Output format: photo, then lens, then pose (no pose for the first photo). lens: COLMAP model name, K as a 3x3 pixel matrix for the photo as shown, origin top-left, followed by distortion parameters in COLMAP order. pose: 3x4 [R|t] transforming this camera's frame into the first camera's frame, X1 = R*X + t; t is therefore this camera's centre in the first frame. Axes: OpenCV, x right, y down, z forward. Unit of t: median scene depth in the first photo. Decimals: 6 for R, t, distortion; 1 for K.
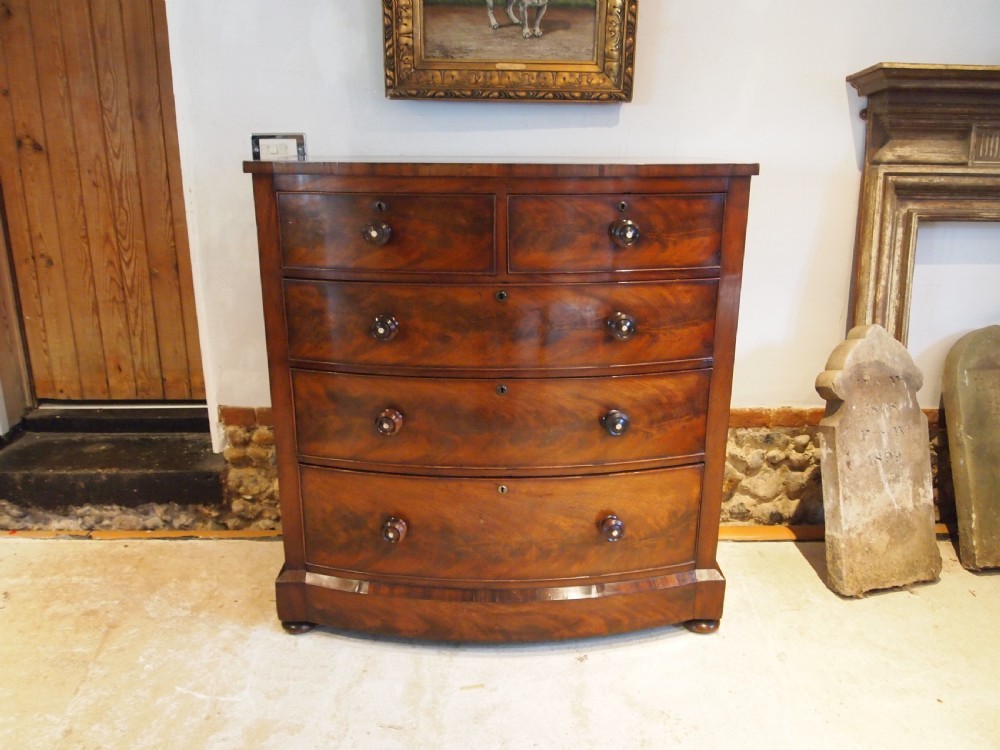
lens RADIAL K [[797.7, 0, 504.0], [0, 797.7, 377.1], [0, 0, 1]] dist [-0.046710, 0.000342]
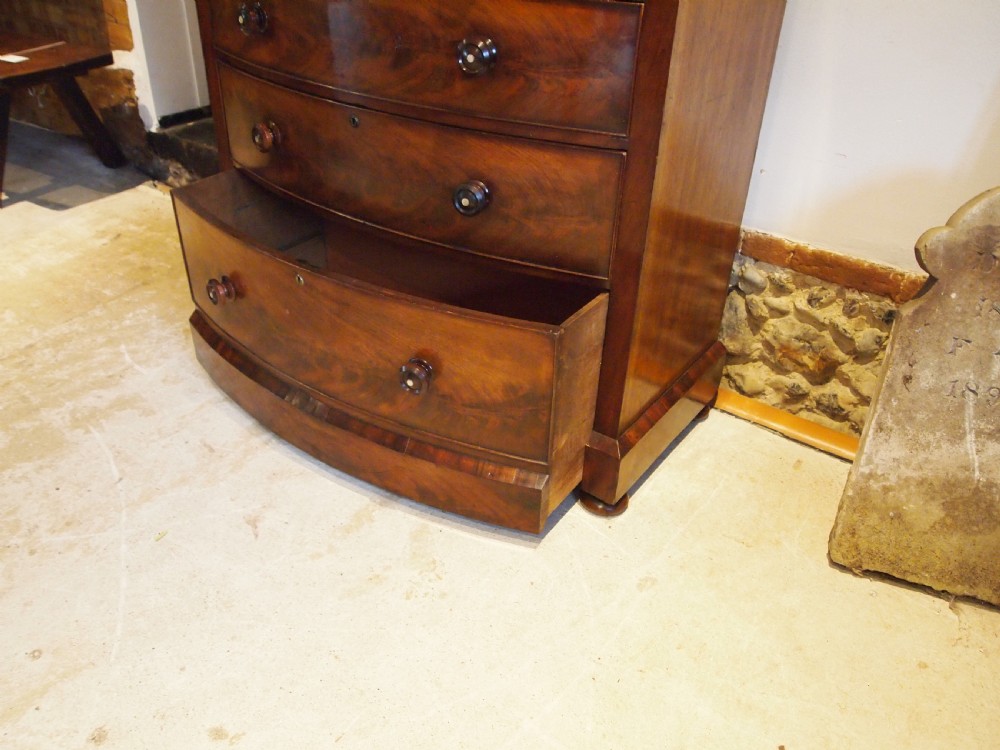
lens RADIAL K [[798.7, 0, 504.6], [0, 798.7, 375.2], [0, 0, 1]] dist [-0.046171, -0.000372]
pose [[0.806673, 0.344248, -0.480387, 0.471658], [-0.204062, 0.925090, 0.320260, -0.026531], [0.554651, -0.160316, 0.816493, 0.318759]]
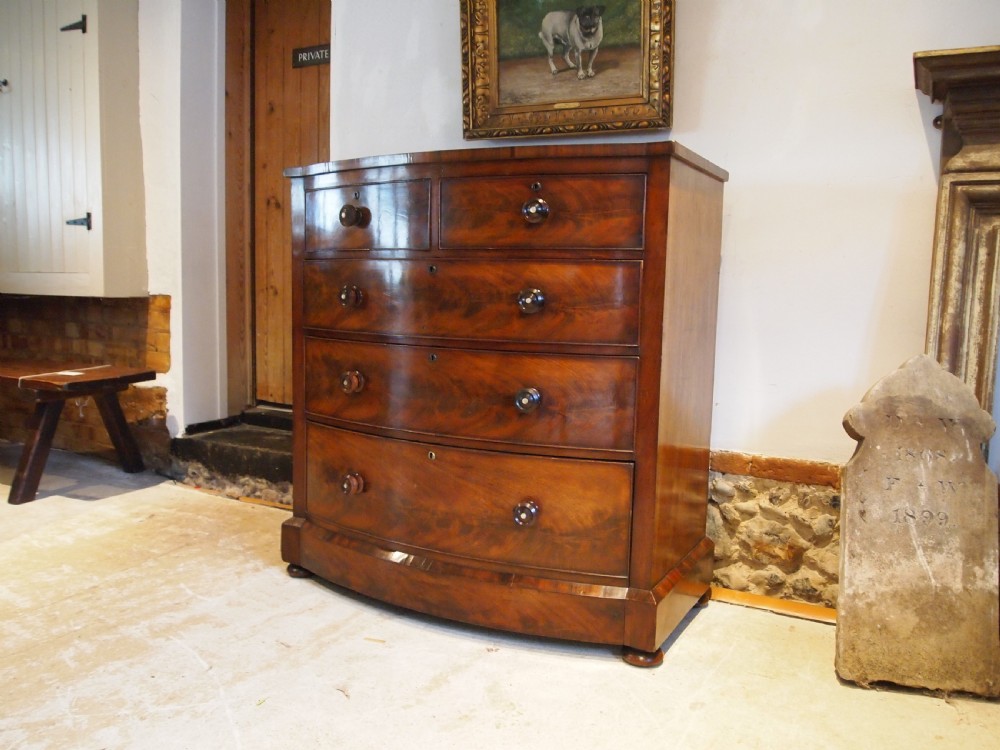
lens RADIAL K [[798.7, 0, 504.6], [0, 798.7, 375.2], [0, 0, 1]] dist [-0.046171, -0.000372]
pose [[0.870540, 0.070863, -0.486969, 0.495886], [-0.162263, 0.975569, -0.148109, 0.149301], [0.464577, 0.207952, 0.860770, 0.090420]]
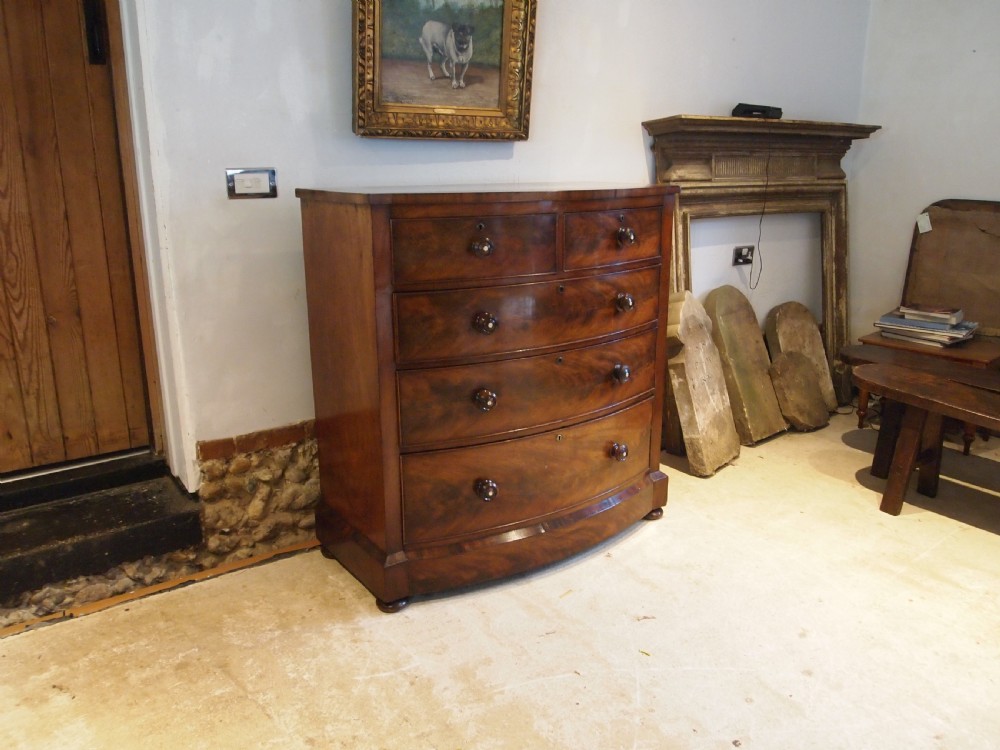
lens RADIAL K [[803.4, 0, 504.6], [0, 803.4, 375.4], [0, 0, 1]] dist [-0.046198, -0.001966]
pose [[0.821487, -0.155849, 0.548516, -0.653370], [0.169858, 0.985138, 0.025518, -0.007093], [-0.544341, 0.072207, 0.835750, -0.049060]]
